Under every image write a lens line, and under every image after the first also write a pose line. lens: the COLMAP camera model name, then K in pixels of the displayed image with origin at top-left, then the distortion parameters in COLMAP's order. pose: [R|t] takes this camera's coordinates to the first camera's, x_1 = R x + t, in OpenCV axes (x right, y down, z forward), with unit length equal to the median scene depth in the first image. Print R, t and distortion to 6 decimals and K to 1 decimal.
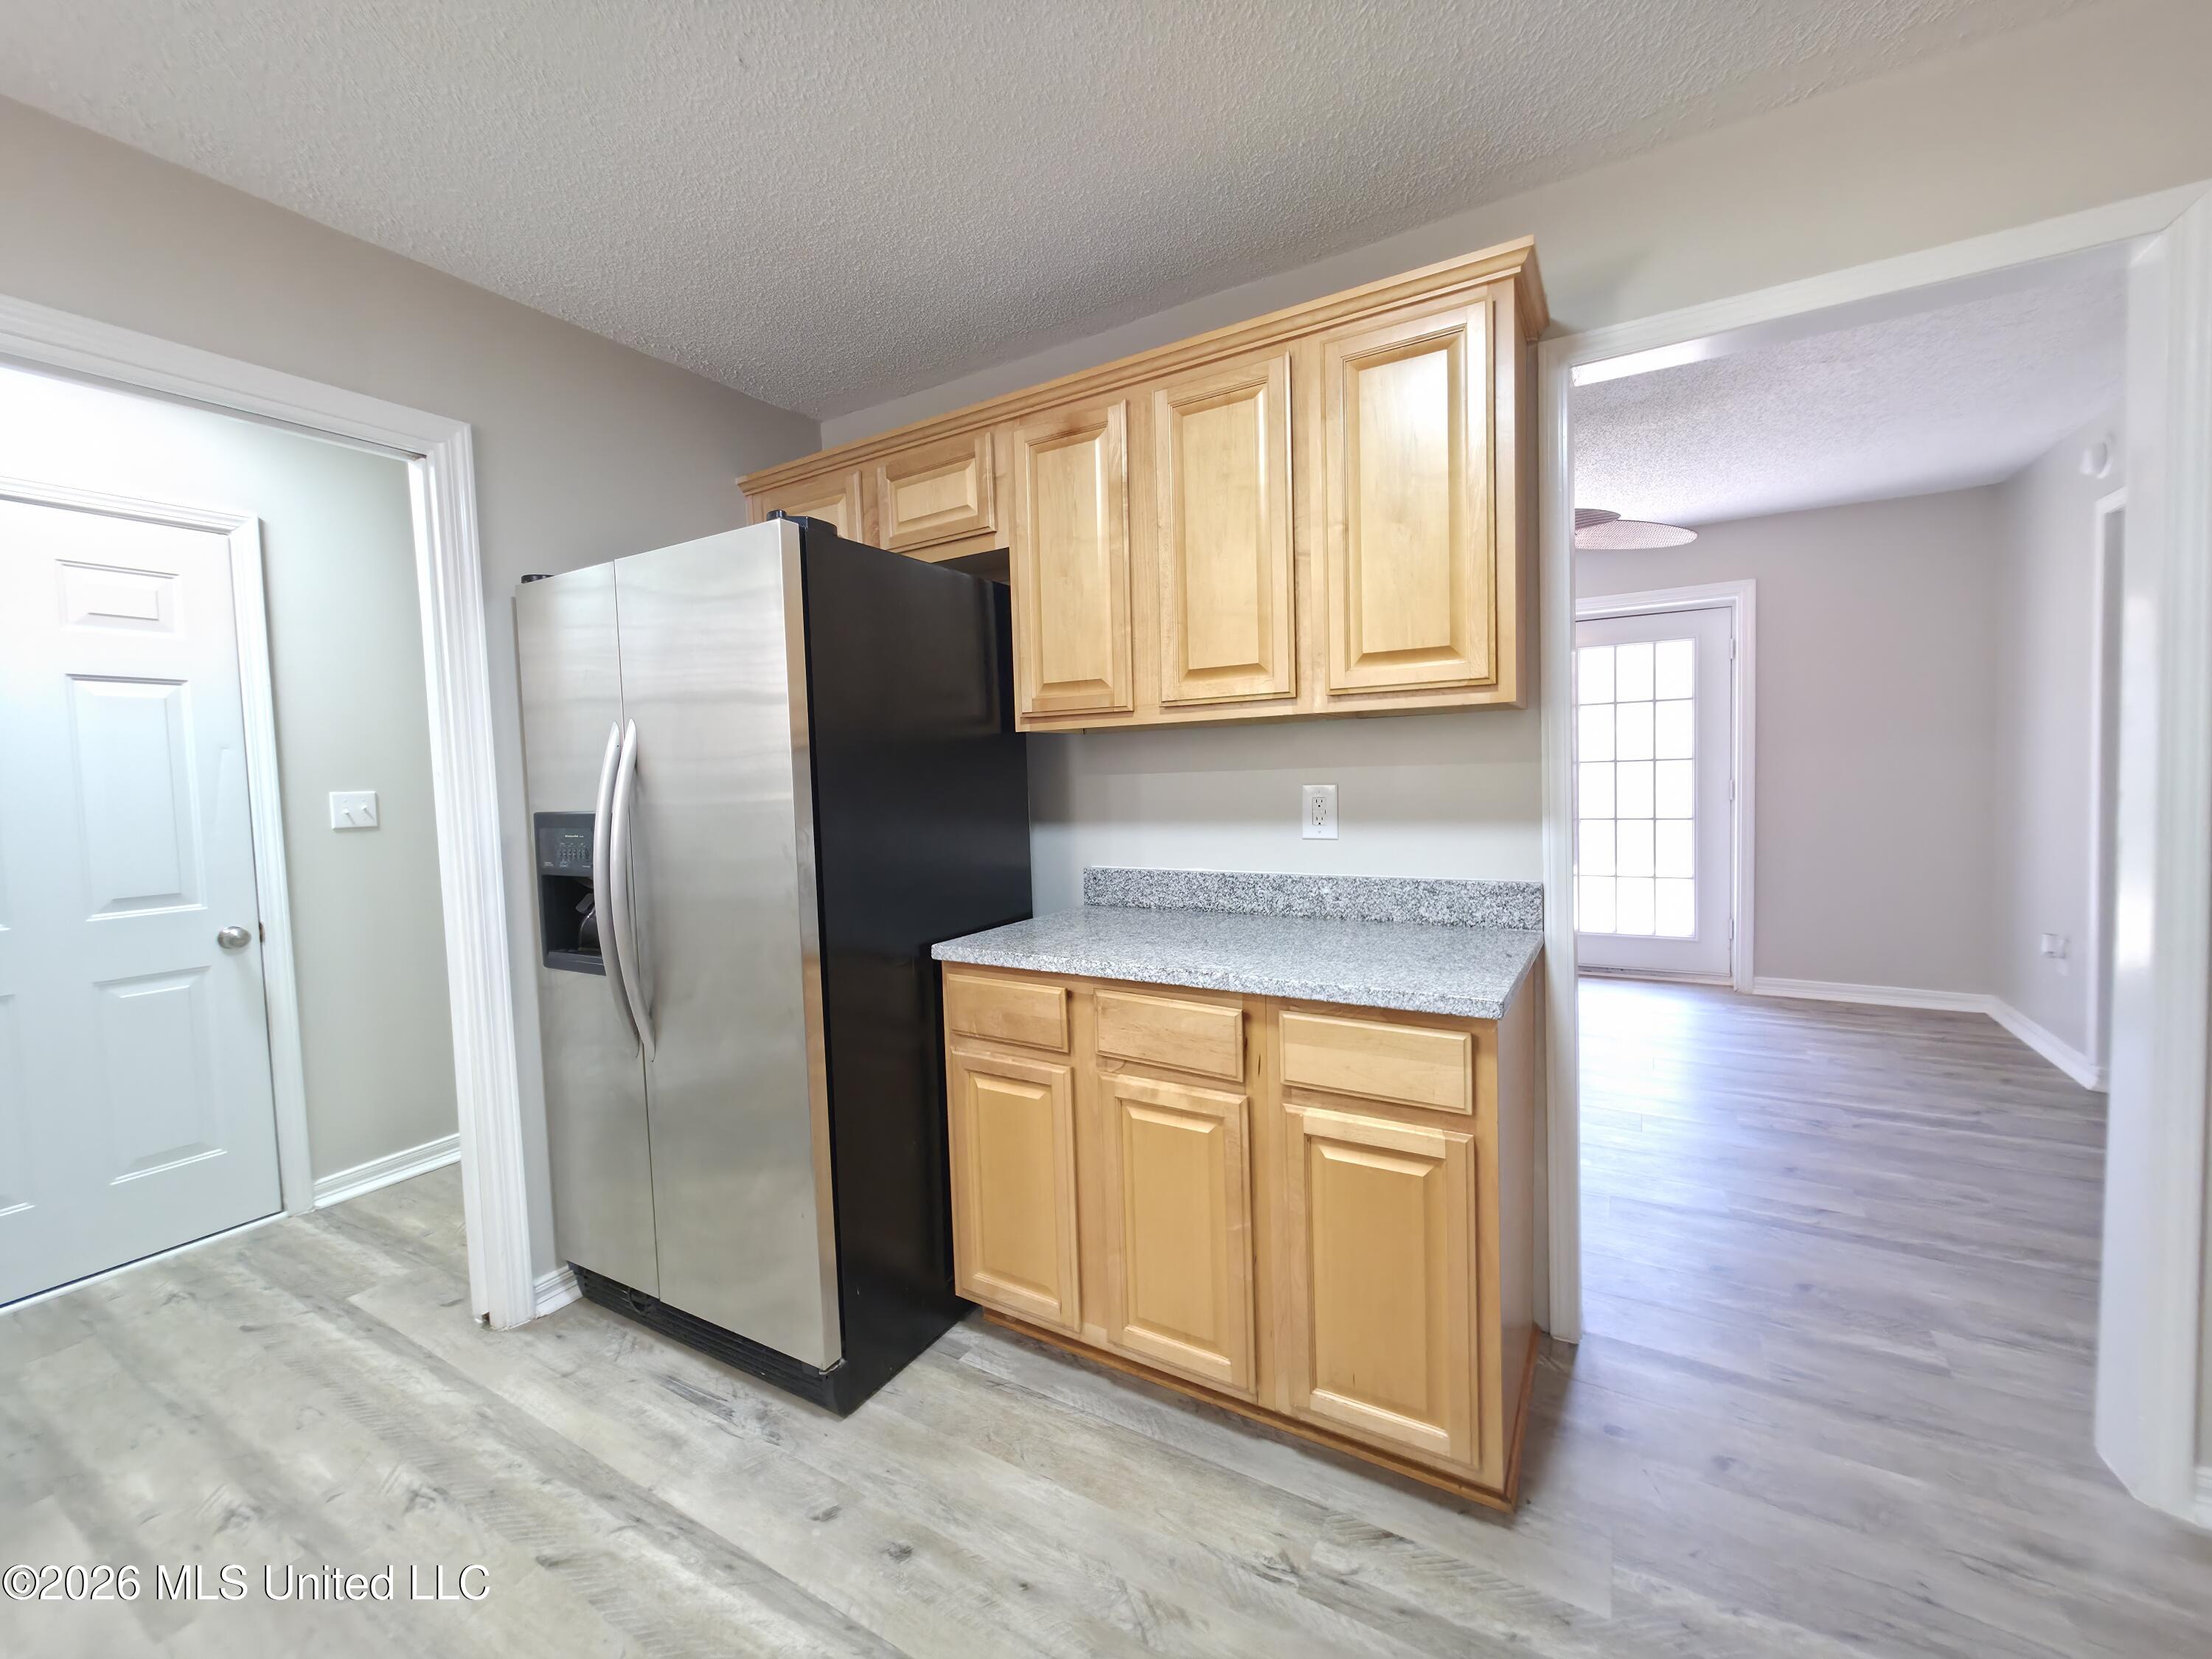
lens RADIAL K [[887.5, 0, 1115.4], [0, 887.5, 814.7], [0, 0, 1]] dist [0.002983, -0.000782]
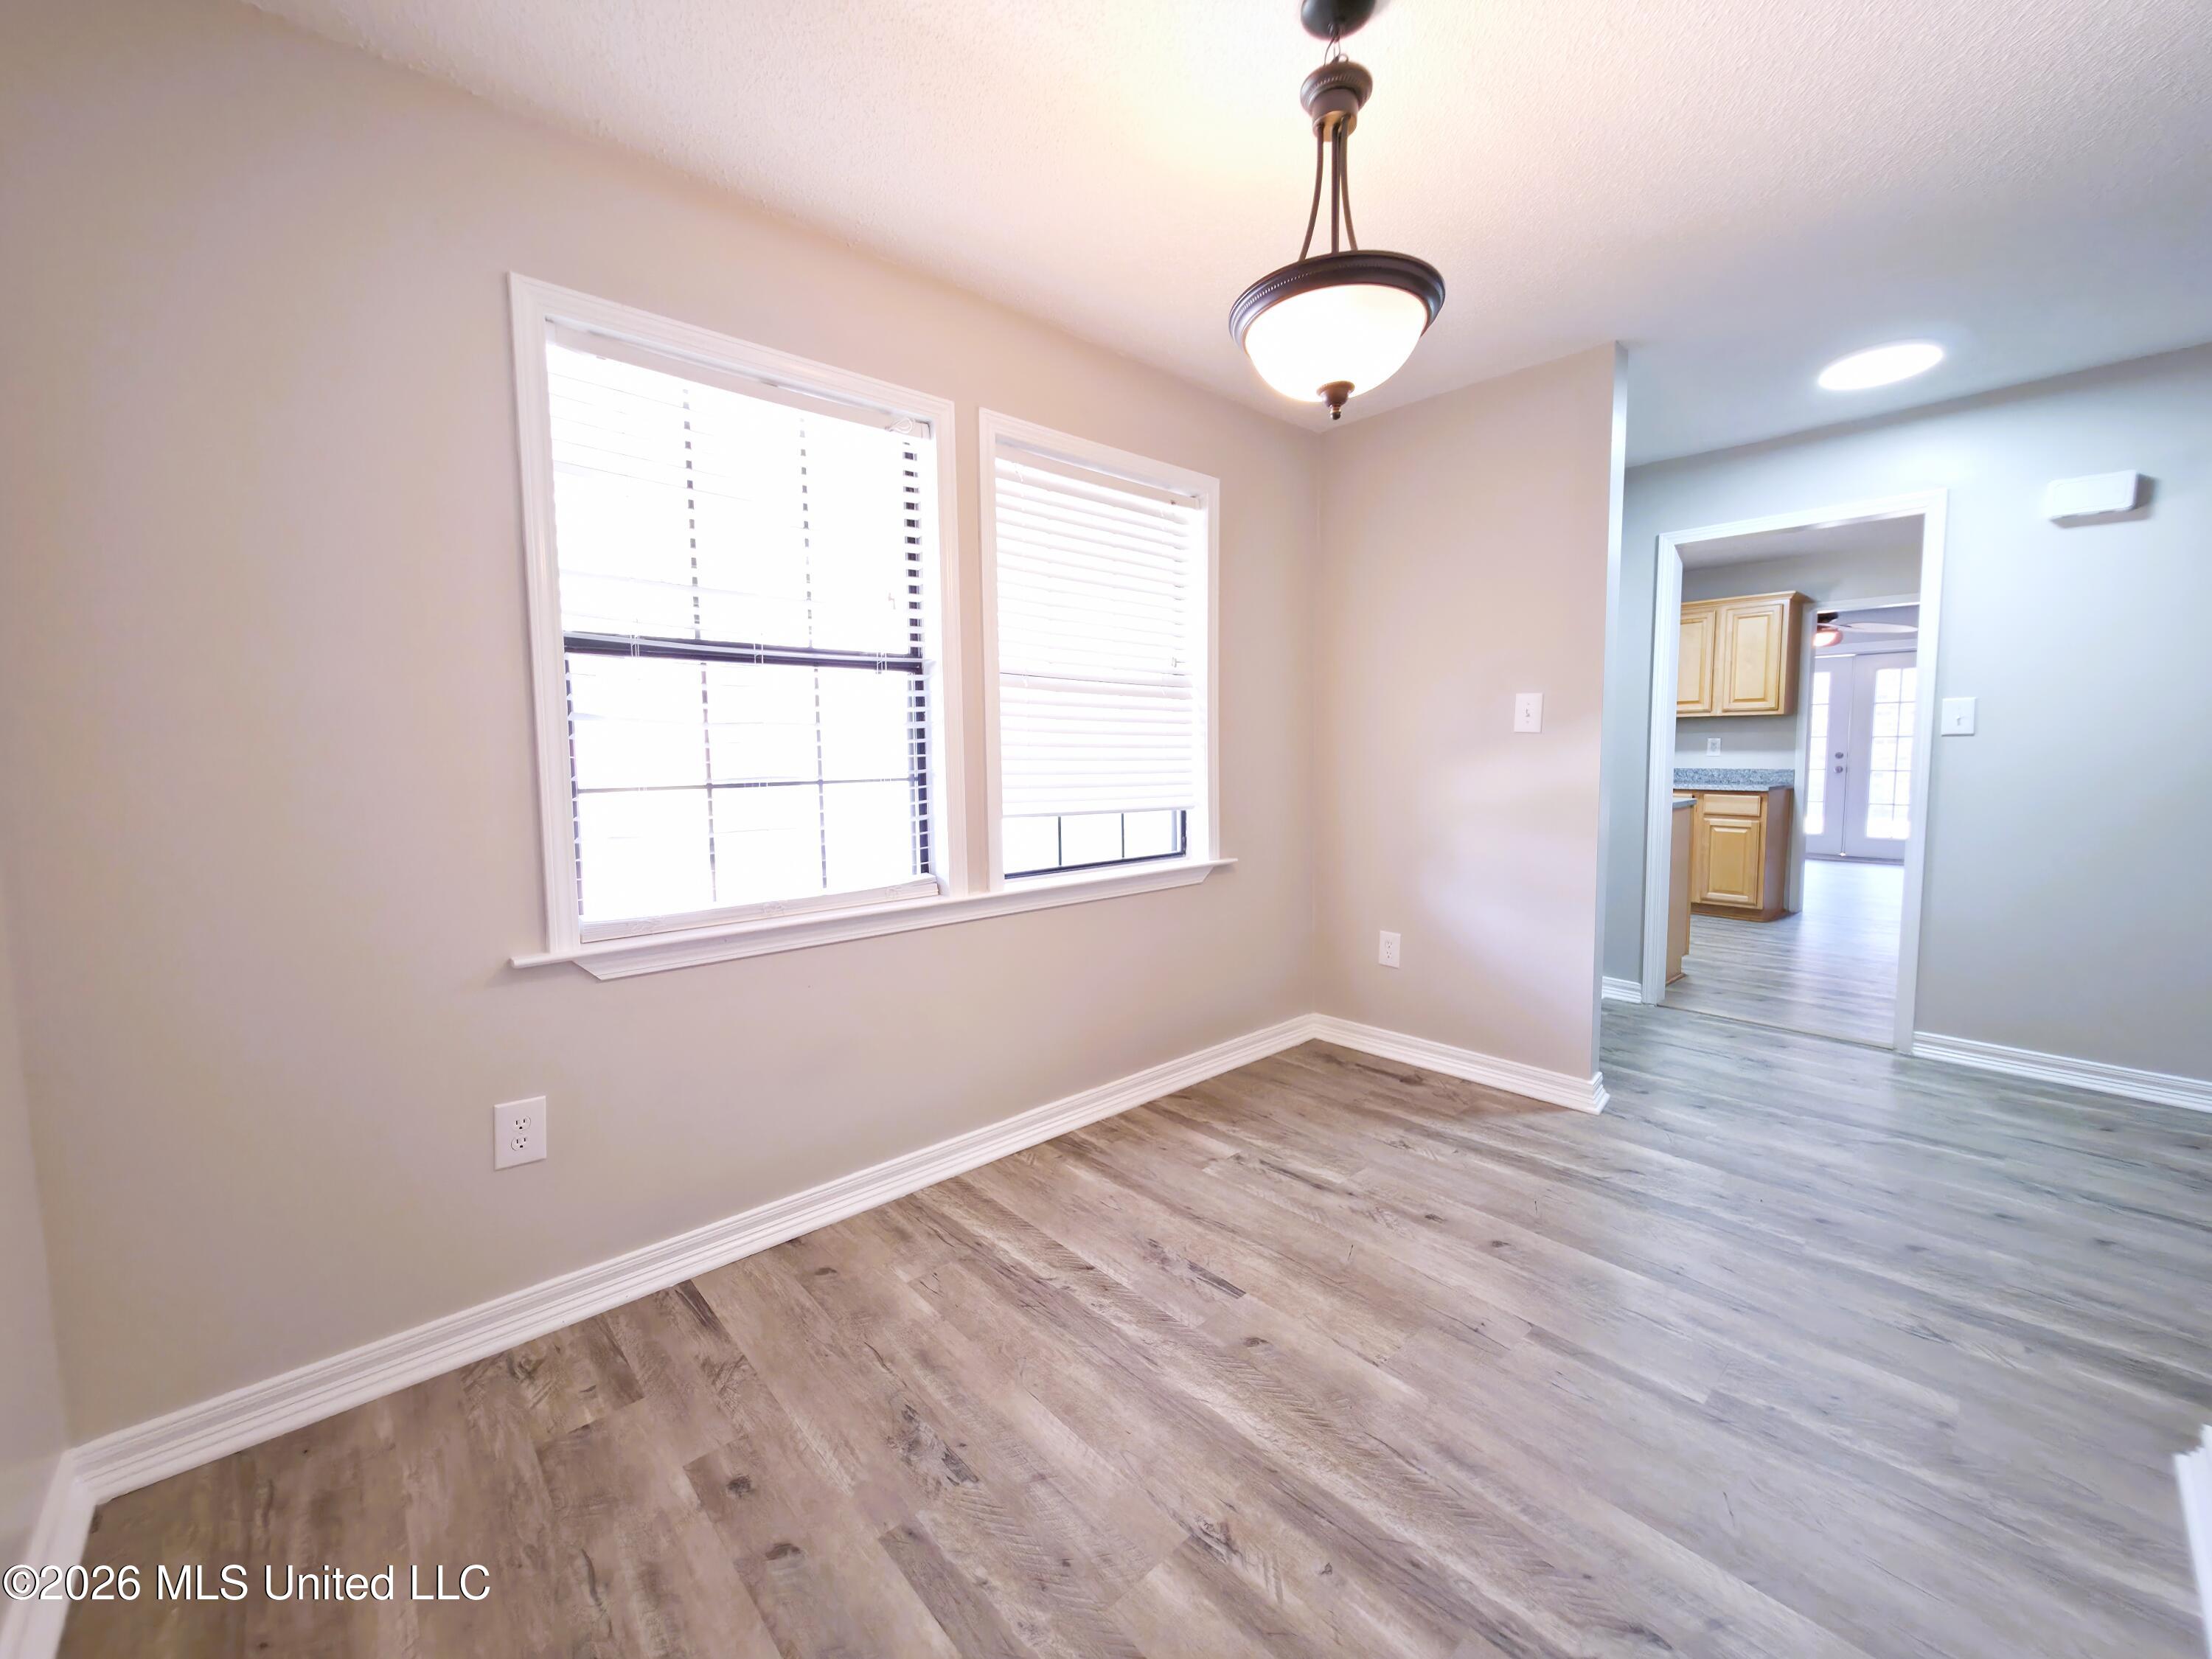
lens RADIAL K [[887.5, 0, 1115.6], [0, 887.5, 817.2], [0, 0, 1]] dist [0.002983, -0.000782]
pose [[0.950992, 0.048901, -0.305325, -0.946152], [-0.037061, 0.998324, 0.044457, 0.215062], [0.306987, -0.030963, 0.951210, -3.079022]]
